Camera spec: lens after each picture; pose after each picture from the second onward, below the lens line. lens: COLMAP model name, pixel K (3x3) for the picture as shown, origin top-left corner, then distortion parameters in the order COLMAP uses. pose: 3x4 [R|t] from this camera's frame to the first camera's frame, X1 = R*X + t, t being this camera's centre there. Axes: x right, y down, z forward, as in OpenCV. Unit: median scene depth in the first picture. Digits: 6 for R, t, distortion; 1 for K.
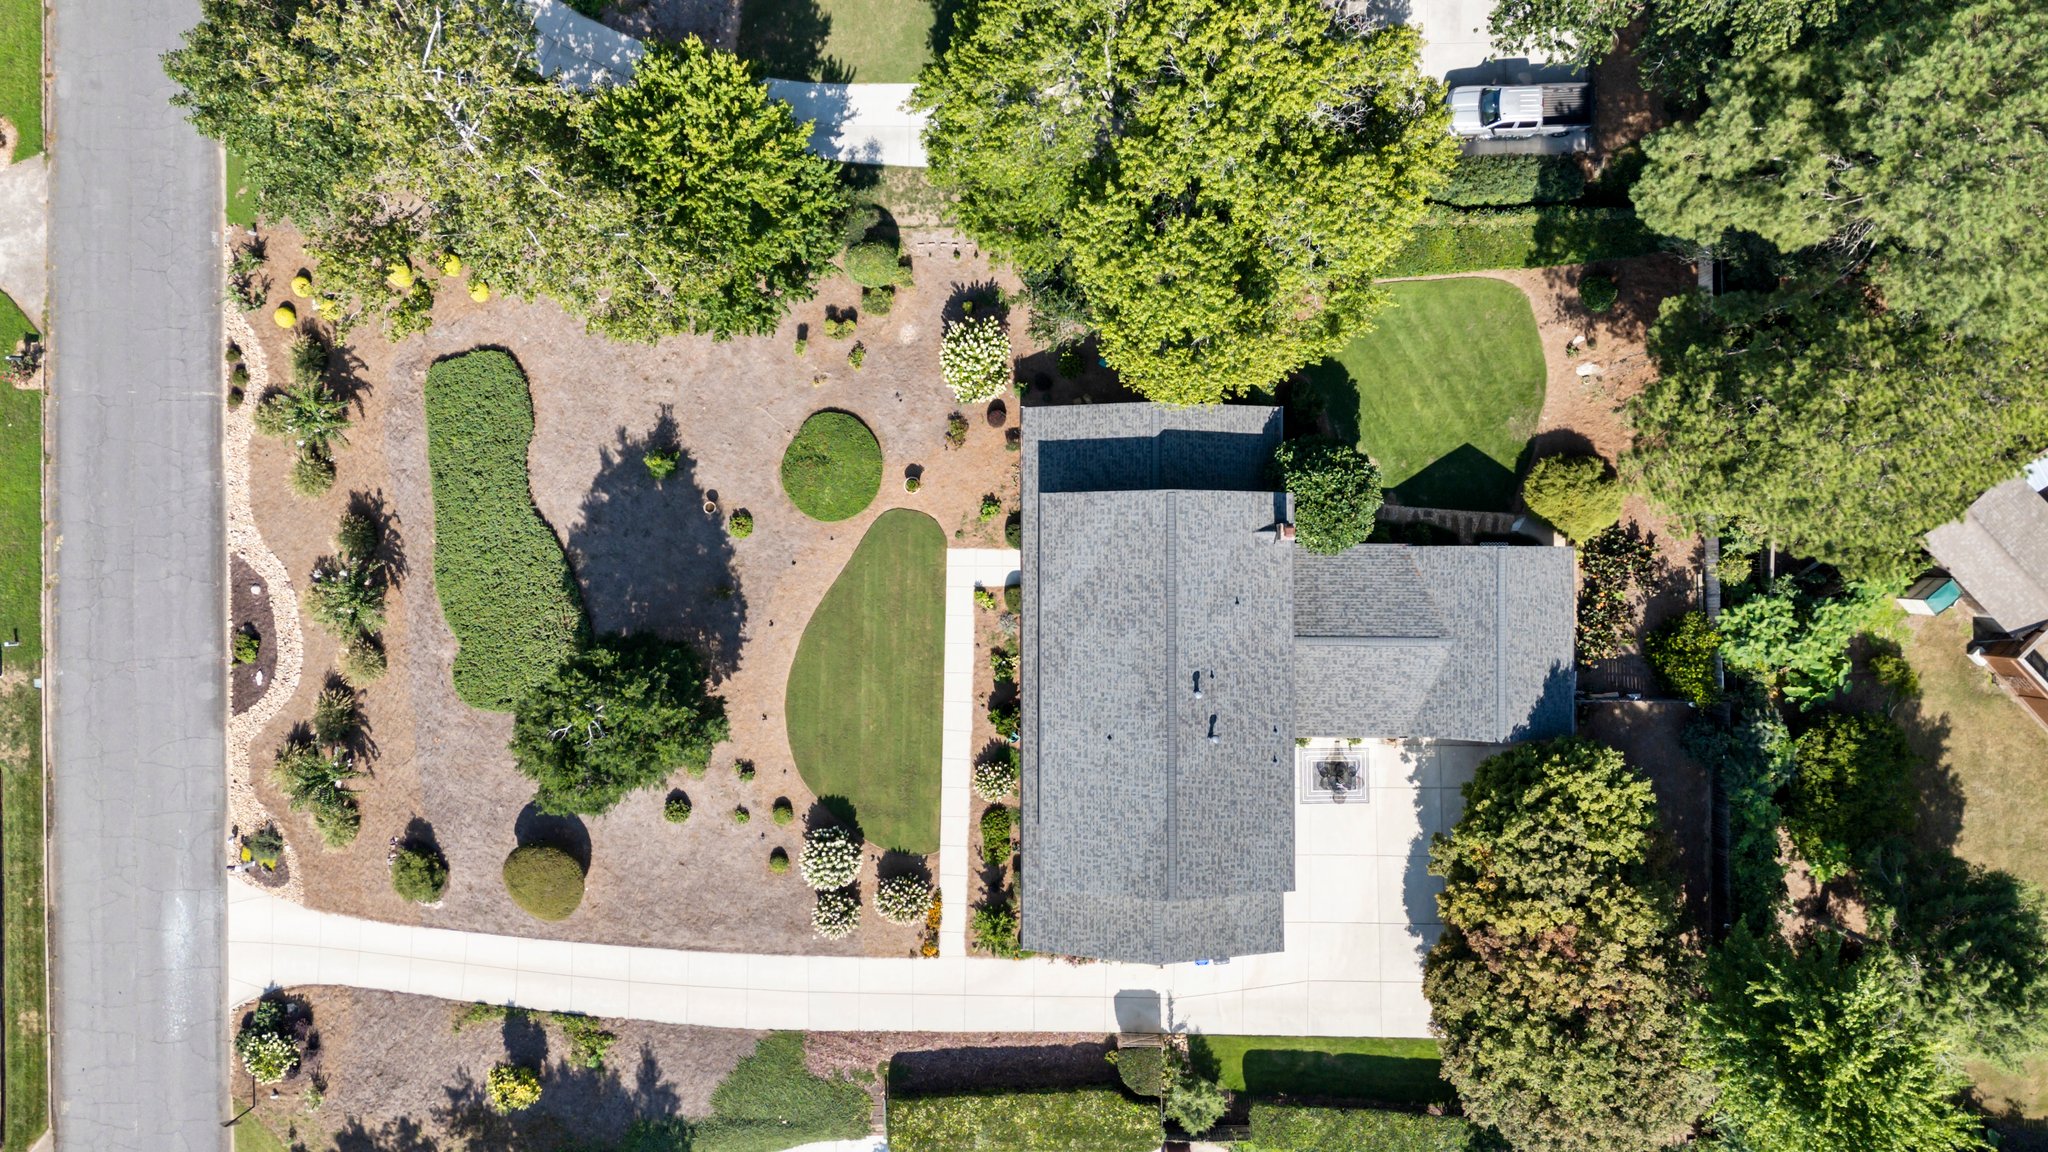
lens RADIAL K [[1437.8, 0, 1024.0], [0, 1437.8, 576.0], [0, 0, 1]] dist [0.058312, -0.001832]
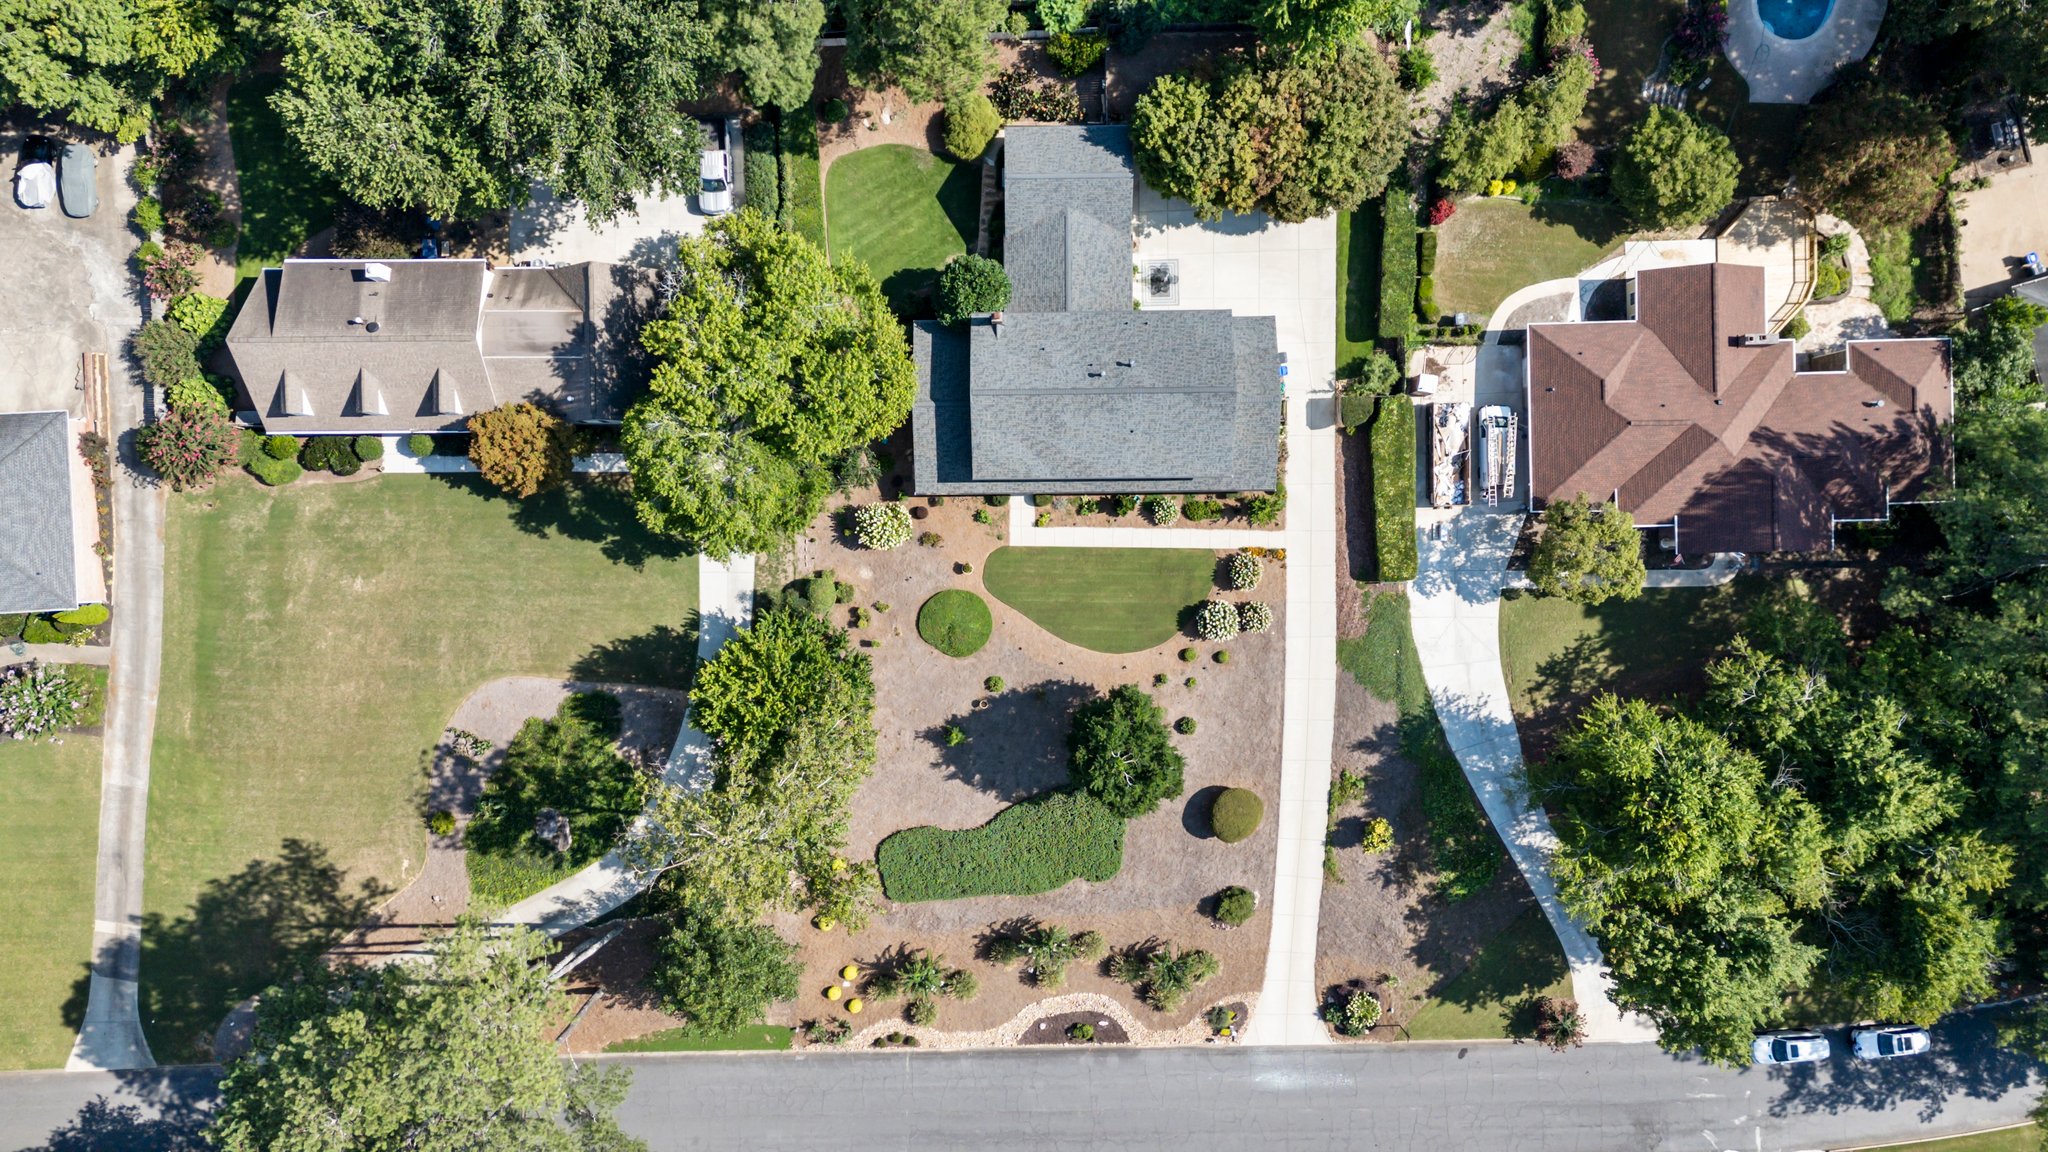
lens RADIAL K [[1495.6, 0, 1024.0], [0, 1495.6, 576.0], [0, 0, 1]] dist [0.158916, -0.281520]
pose [[-0.009433, -0.999955, -0.001041, -0.086227], [0.999918, -0.009424, -0.008697, 0.009205], [0.008687, -0.001123, 0.999962, -0.566822]]
